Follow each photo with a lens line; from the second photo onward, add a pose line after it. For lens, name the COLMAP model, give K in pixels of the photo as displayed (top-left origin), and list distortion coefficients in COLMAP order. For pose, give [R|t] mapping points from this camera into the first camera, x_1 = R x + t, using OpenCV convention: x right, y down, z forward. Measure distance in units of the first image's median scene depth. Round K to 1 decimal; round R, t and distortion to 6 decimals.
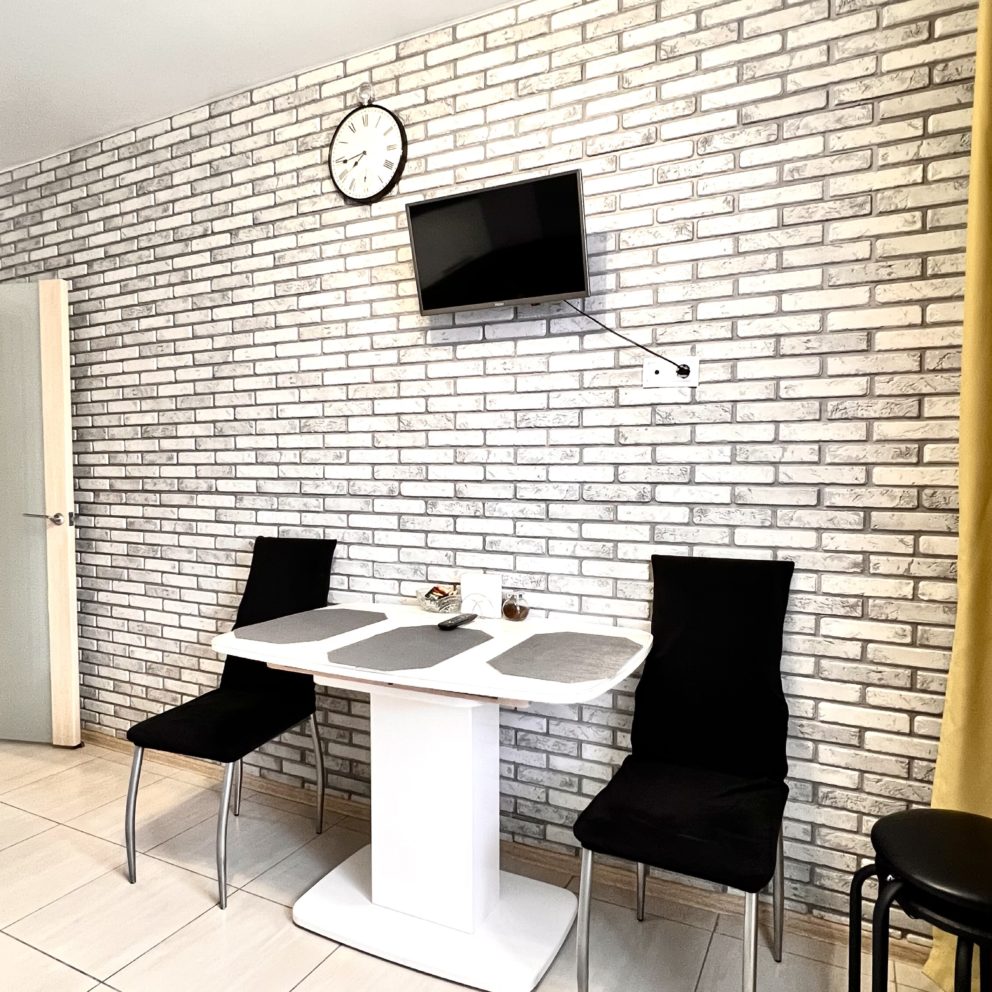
lens RADIAL K [[710.1, 0, 498.1], [0, 710.1, 501.5], [0, 0, 1]] dist [-0.002980, -0.002082]
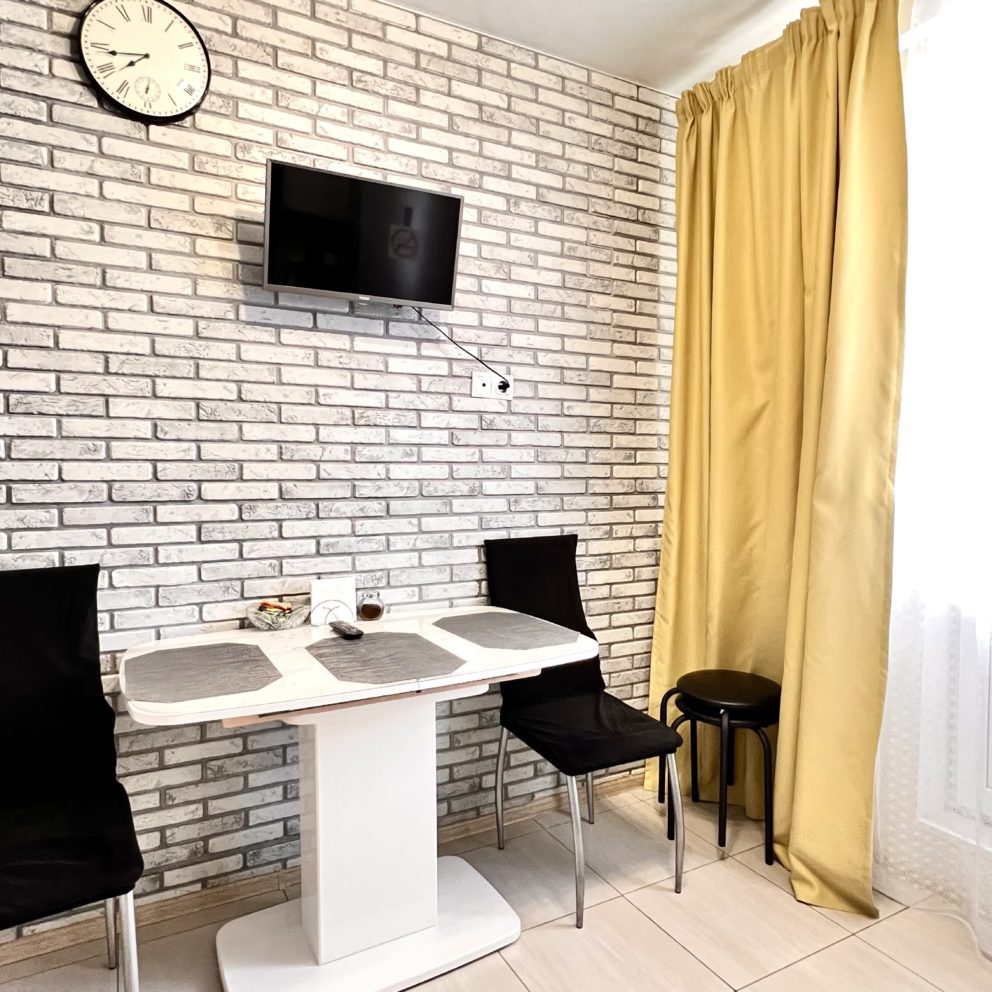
lens RADIAL K [[710.1, 0, 498.1], [0, 710.1, 501.5], [0, 0, 1]] dist [-0.002980, -0.002082]
pose [[0.575889, -0.039454, 0.816575, -0.687039], [0.037243, 0.999064, 0.022006, -0.012980], [-0.816679, 0.017739, 0.576820, 0.285725]]
